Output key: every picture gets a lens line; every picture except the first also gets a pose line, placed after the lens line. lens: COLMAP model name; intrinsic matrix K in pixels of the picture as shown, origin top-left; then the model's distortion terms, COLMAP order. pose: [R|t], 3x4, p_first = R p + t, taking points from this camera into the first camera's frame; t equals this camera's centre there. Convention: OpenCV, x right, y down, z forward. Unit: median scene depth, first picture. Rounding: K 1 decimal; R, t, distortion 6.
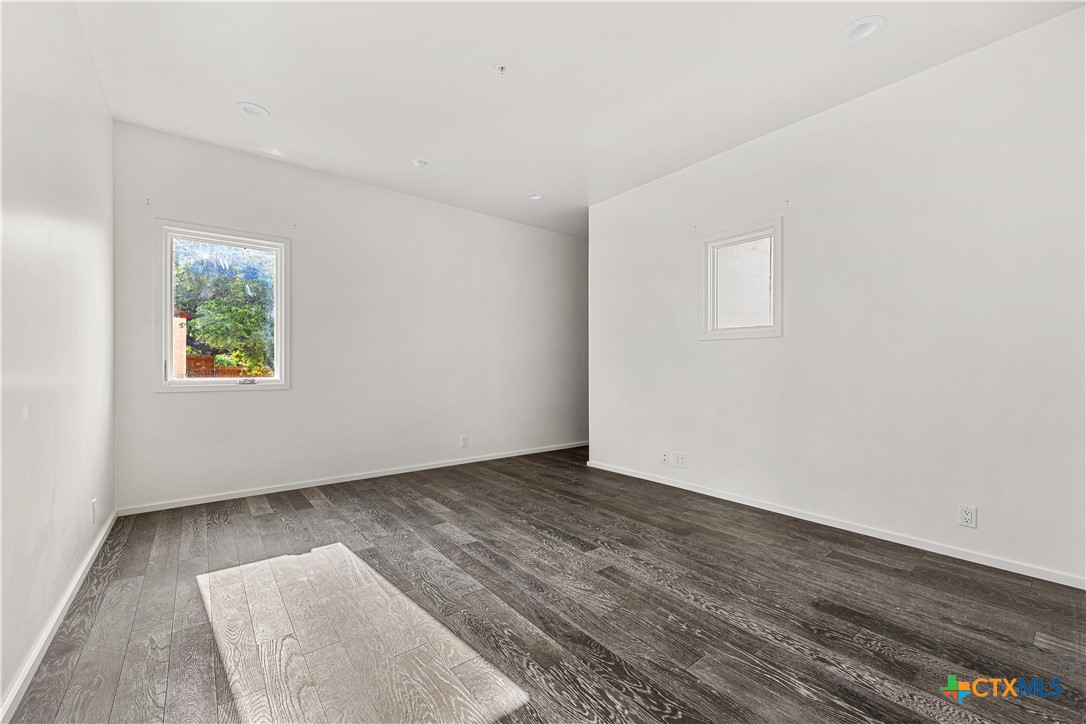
lens RADIAL K [[436.0, 0, 541.6], [0, 436.0, 366.0], [0, 0, 1]] dist [-0.002324, 0.000930]
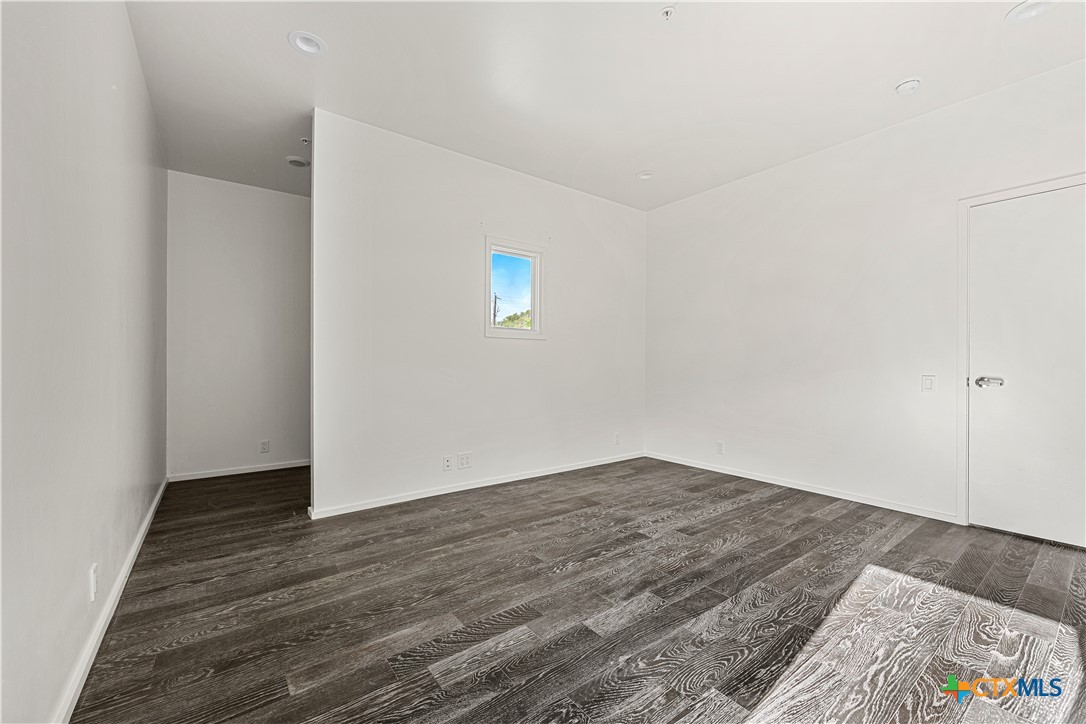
lens RADIAL K [[436.0, 0, 541.9], [0, 436.0, 363.2], [0, 0, 1]] dist [-0.002324, 0.000930]
pose [[0.028534, 0.001380, 0.999592, -0.886178], [-0.005099, 0.999986, -0.001235, 0.005219], [-0.999580, -0.005061, 0.028540, 1.134288]]
